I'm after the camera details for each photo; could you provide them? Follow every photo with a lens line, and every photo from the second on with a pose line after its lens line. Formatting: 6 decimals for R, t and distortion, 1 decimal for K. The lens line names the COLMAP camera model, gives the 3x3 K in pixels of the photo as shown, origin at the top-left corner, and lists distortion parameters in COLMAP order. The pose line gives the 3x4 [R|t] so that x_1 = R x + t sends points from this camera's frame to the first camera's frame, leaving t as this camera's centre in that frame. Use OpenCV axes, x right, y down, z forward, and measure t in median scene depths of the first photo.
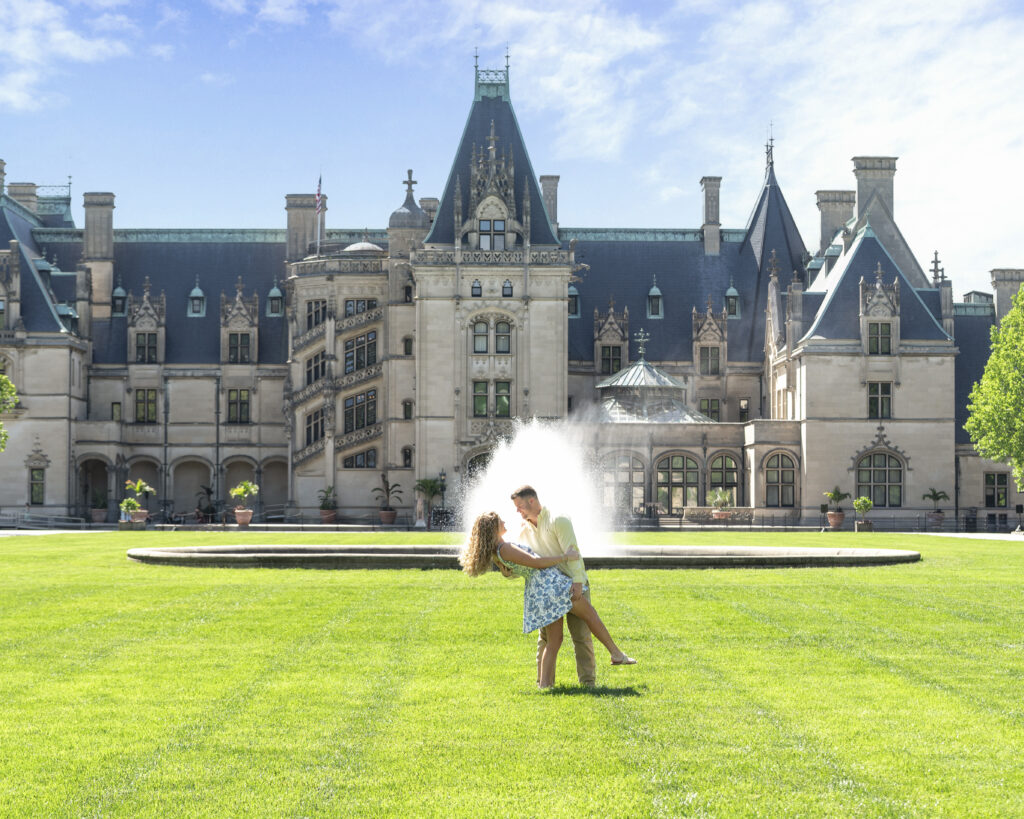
lens RADIAL K [[2634.2, 0, 512.0], [0, 2634.2, 409.5], [0, 0, 1]] dist [-0.117143, -0.094009]
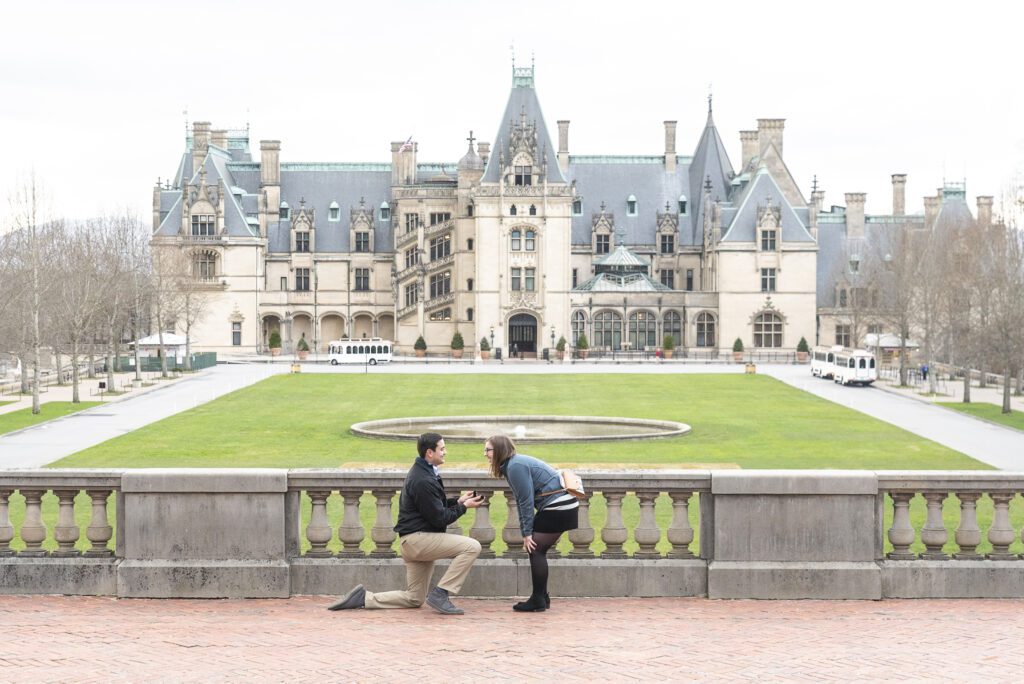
lens RADIAL K [[2420.4, 0, 512.0], [0, 2420.4, 342.0], [0, 0, 1]] dist [0.016767, -0.005580]
pose [[0.999748, -0.000268, -0.022429, 0.017645], [0.001937, 0.997225, 0.074428, -0.072270], [0.022347, -0.074452, 0.996974, -0.441822]]
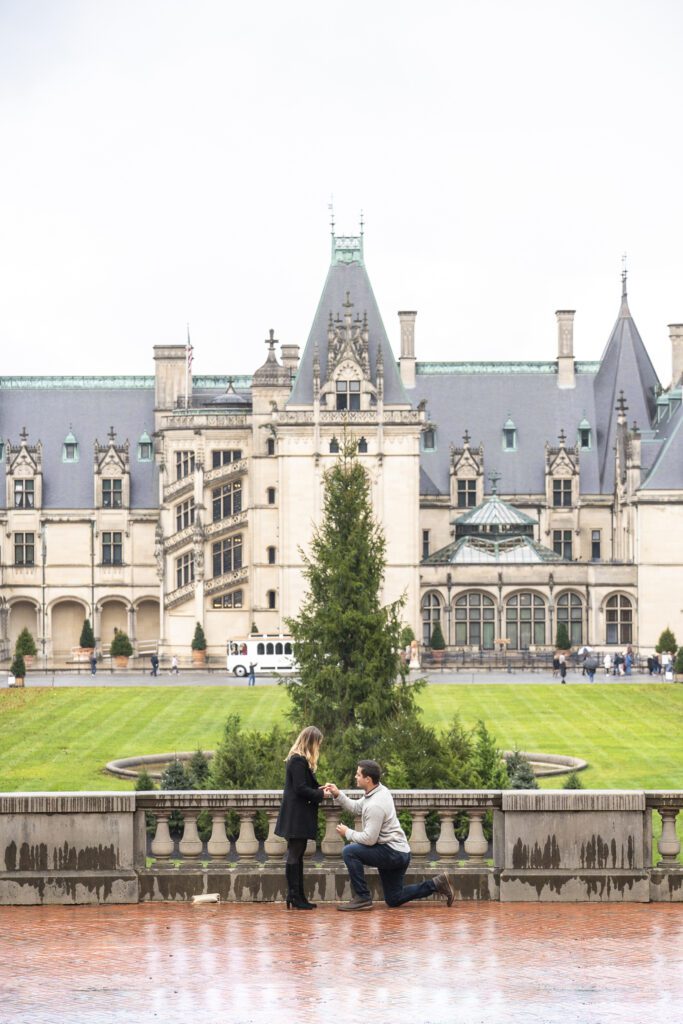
lens RADIAL K [[3824.3, 0, 341.5], [0, 3824.3, 512.0], [0, 0, 1]] dist [0.156728, 3.169794]
pose [[0.999759, -0.008078, -0.020405, 0.020385], [0.008952, 0.999030, 0.043123, -0.082955], [0.020037, -0.043296, 0.998861, -0.546038]]
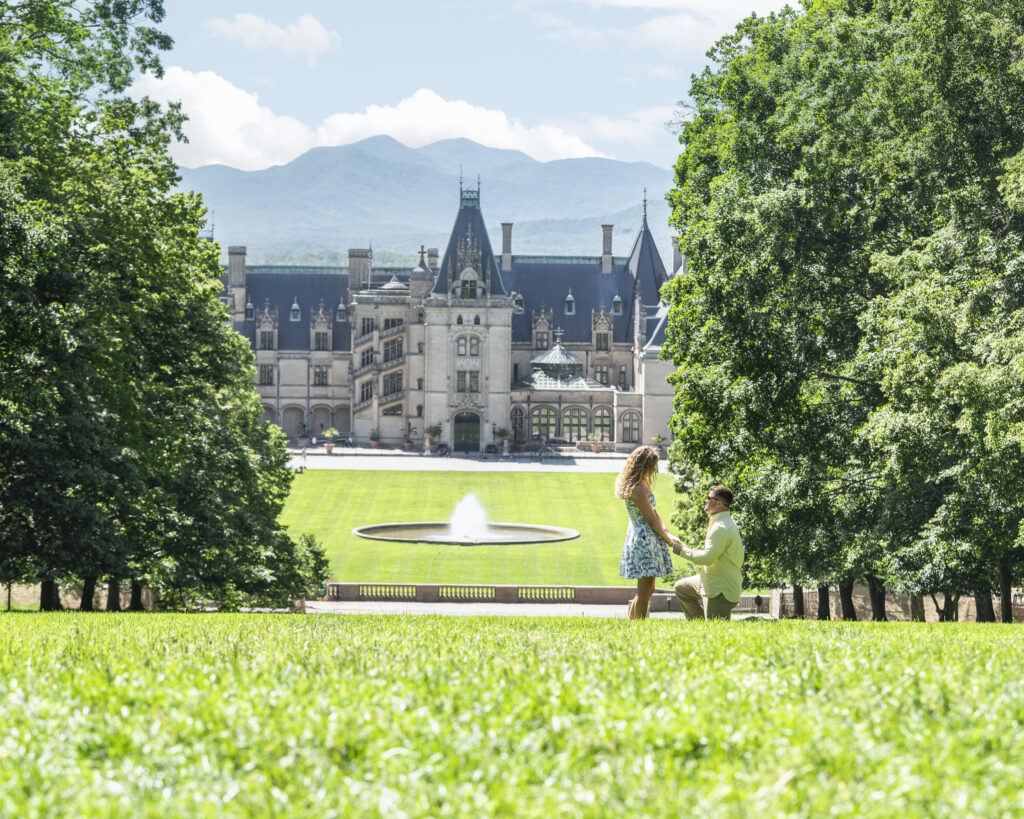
lens RADIAL K [[4440.4, 0, 512.0], [0, 4440.4, 409.5], [0, 0, 1]] dist [0.071416, 0.080318]
pose [[0.999914, 0.011275, -0.006656, 0.040747], [-0.010550, 0.994885, 0.100464, -0.275558], [0.007754, -0.100386, 0.994918, -1.910758]]
